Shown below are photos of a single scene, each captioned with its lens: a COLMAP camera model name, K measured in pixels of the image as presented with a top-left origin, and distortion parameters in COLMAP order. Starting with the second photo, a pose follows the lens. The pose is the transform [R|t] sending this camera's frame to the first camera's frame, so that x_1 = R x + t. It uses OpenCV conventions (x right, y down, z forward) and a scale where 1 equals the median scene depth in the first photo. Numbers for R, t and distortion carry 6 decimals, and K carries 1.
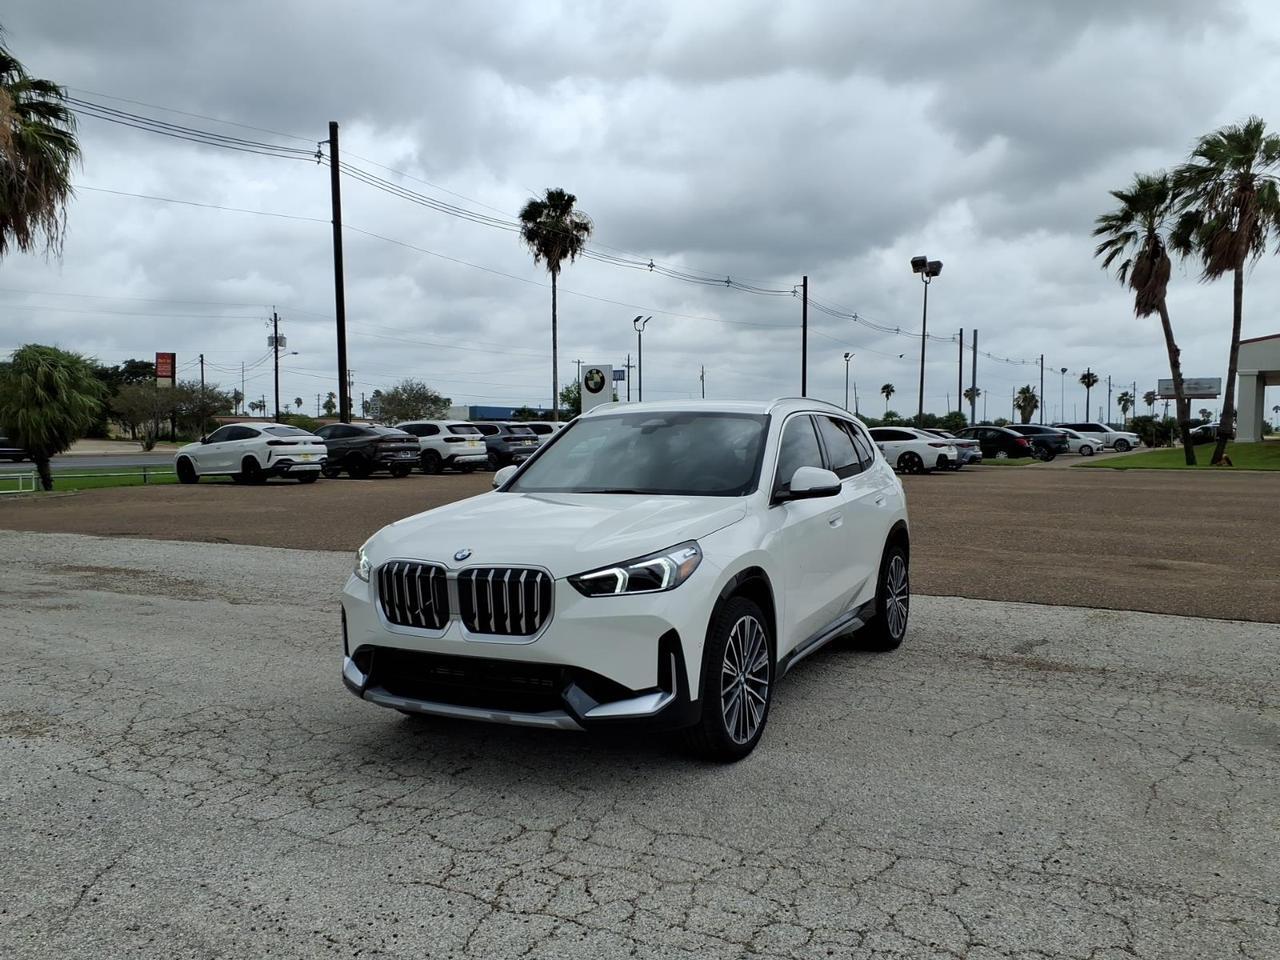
lens RADIAL K [[1020.3, 0, 638.0], [0, 1020.3, 498.9], [0, 0, 1]] dist [0.071839, -0.099522]
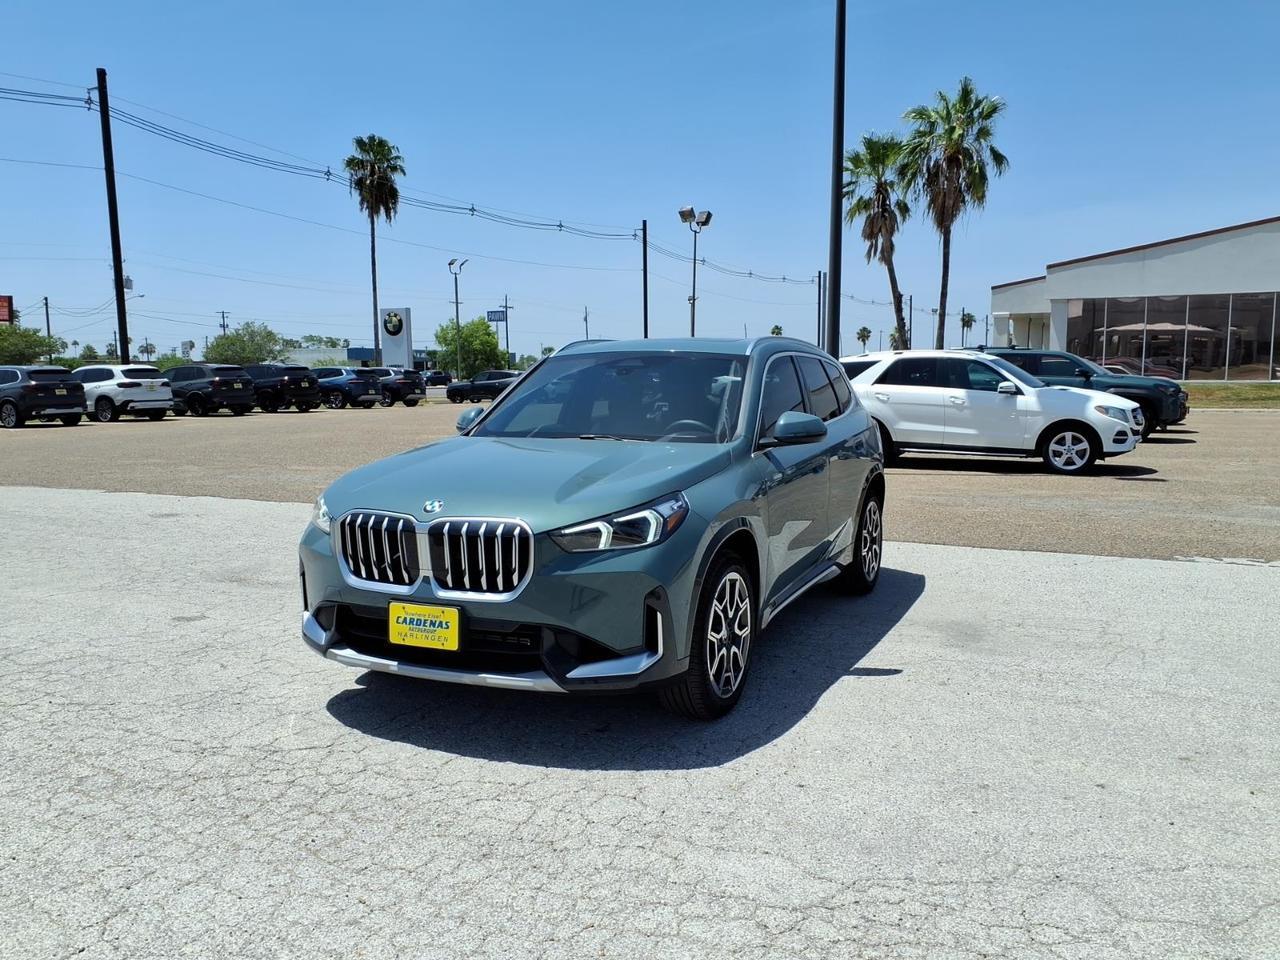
lens RADIAL K [[1027.4, 0, 638.5], [0, 1027.4, 498.2], [0, 0, 1]] dist [0.034681, -0.033136]
pose [[0.996784, -0.016378, 0.078438, 0.156121], [0.011980, 0.998346, 0.056224, 0.005116], [-0.079229, -0.055103, 0.995332, -0.085151]]
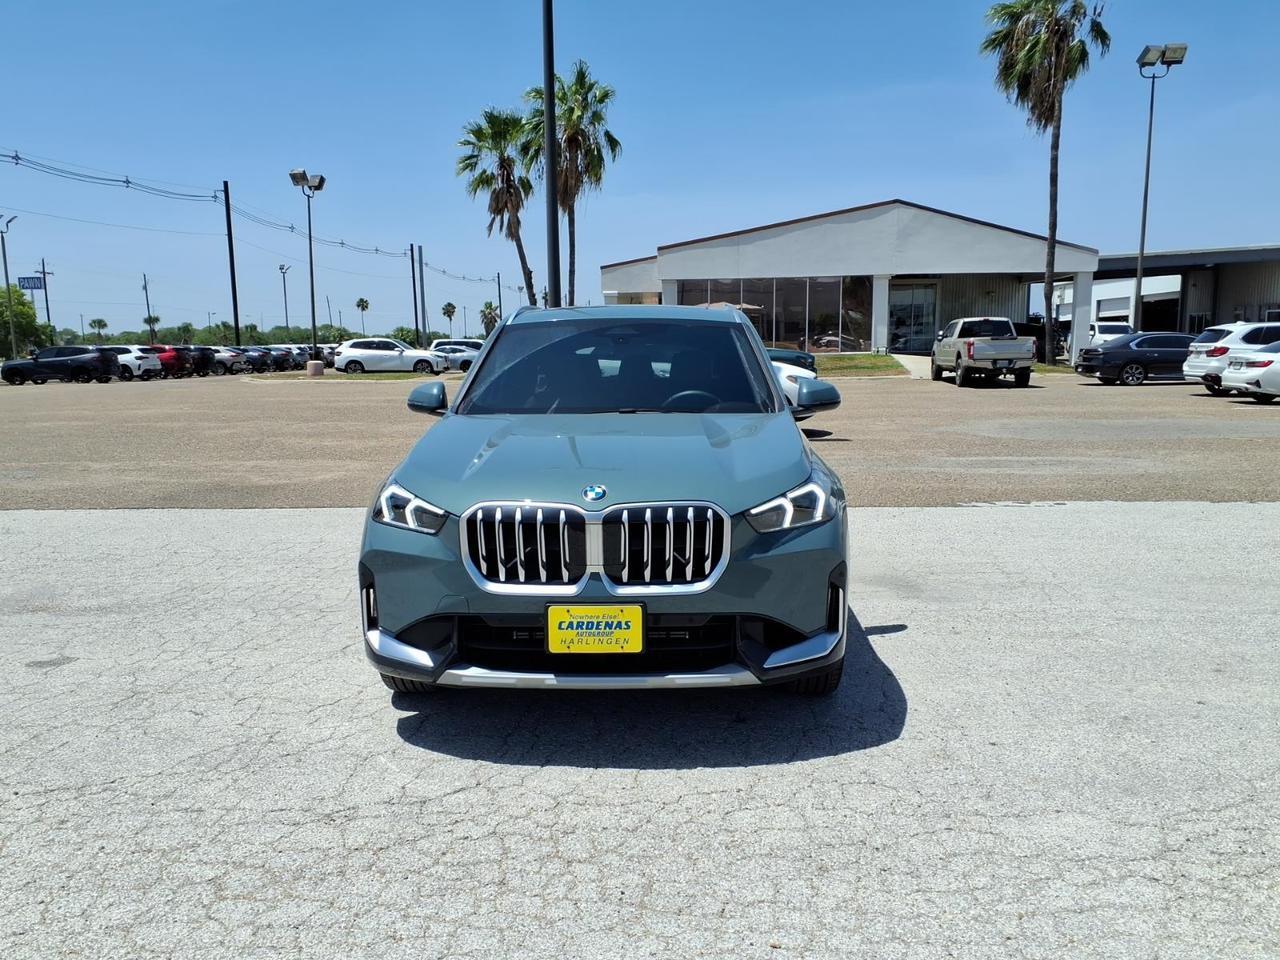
lens RADIAL K [[1020.3, 0, 637.4], [0, 1020.3, 495.7], [0, 0, 1]] dist [0.071839, -0.099522]
pose [[0.887557, -0.078279, 0.453999, 0.101263], [0.042417, 0.995158, 0.088661, 0.003799], [-0.458741, -0.059435, 0.886580, -0.060019]]
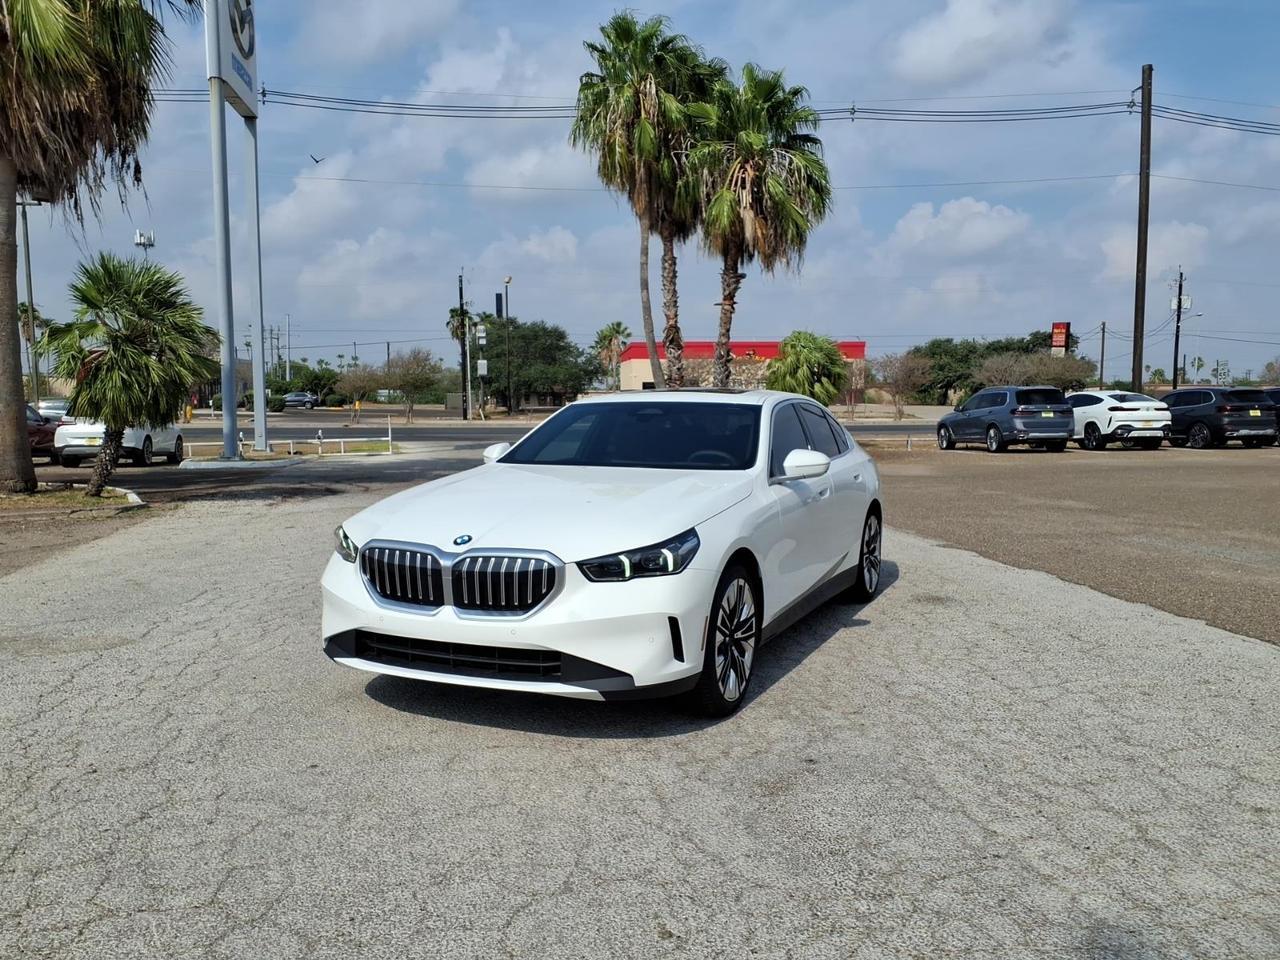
lens RADIAL K [[1020.3, 0, 632.9], [0, 1020.3, 502.3], [0, 0, 1]] dist [0.071839, -0.099522]
pose [[0.639596, 0.074563, -0.765086, 0.161184], [-0.048800, 0.997215, 0.056390, -0.003467], [0.767160, 0.001269, 0.641454, 0.054552]]
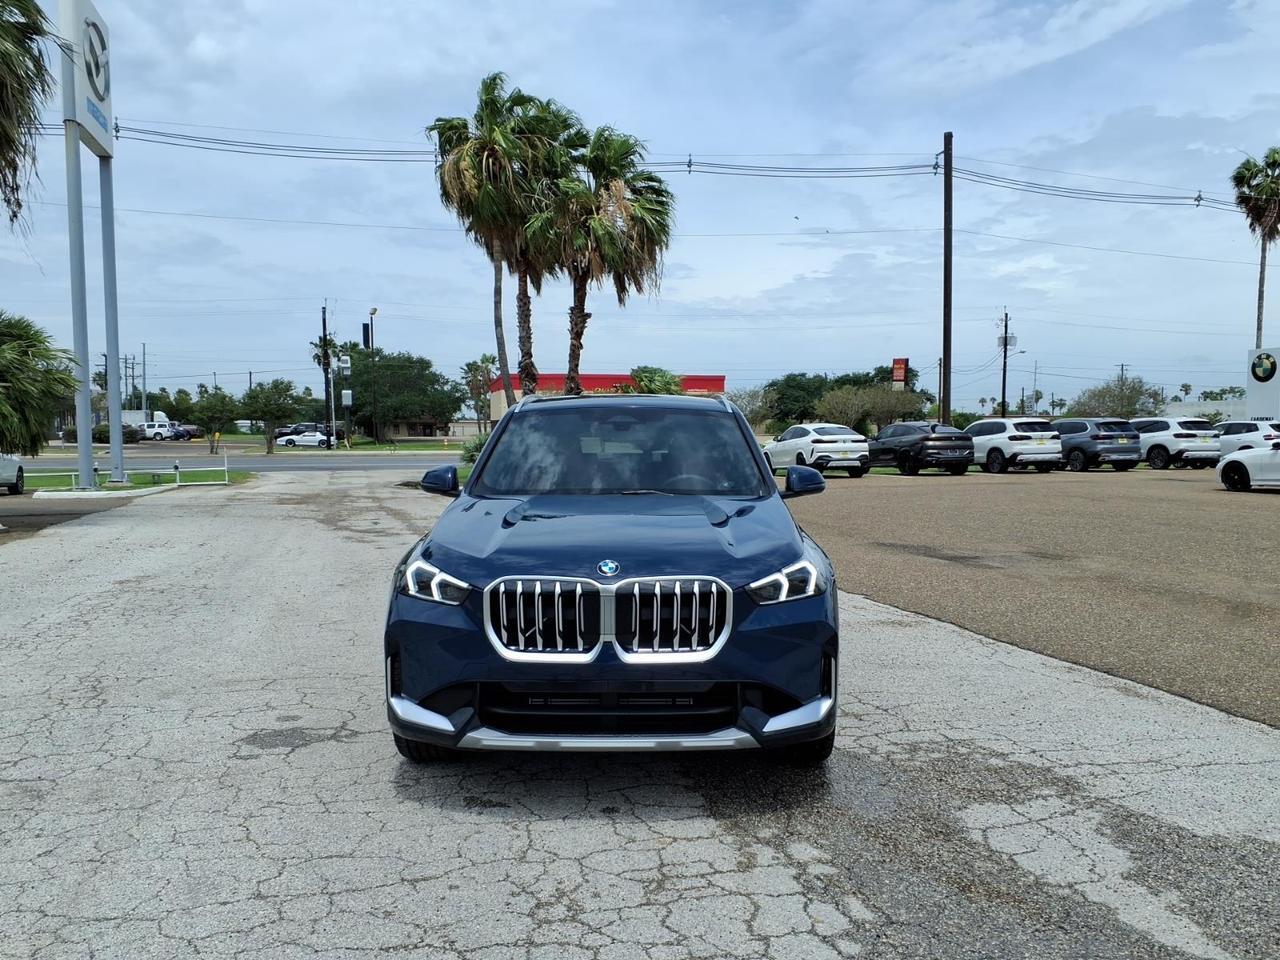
lens RADIAL K [[1020.3, 0, 630.9], [0, 1020.3, 503.1], [0, 0, 1]] dist [0.071839, -0.099522]
pose [[0.726811, 0.046426, -0.685267, 0.218590], [-0.042253, 0.998845, 0.022856, -0.002633], [0.685537, 0.012342, 0.727933, 0.030982]]
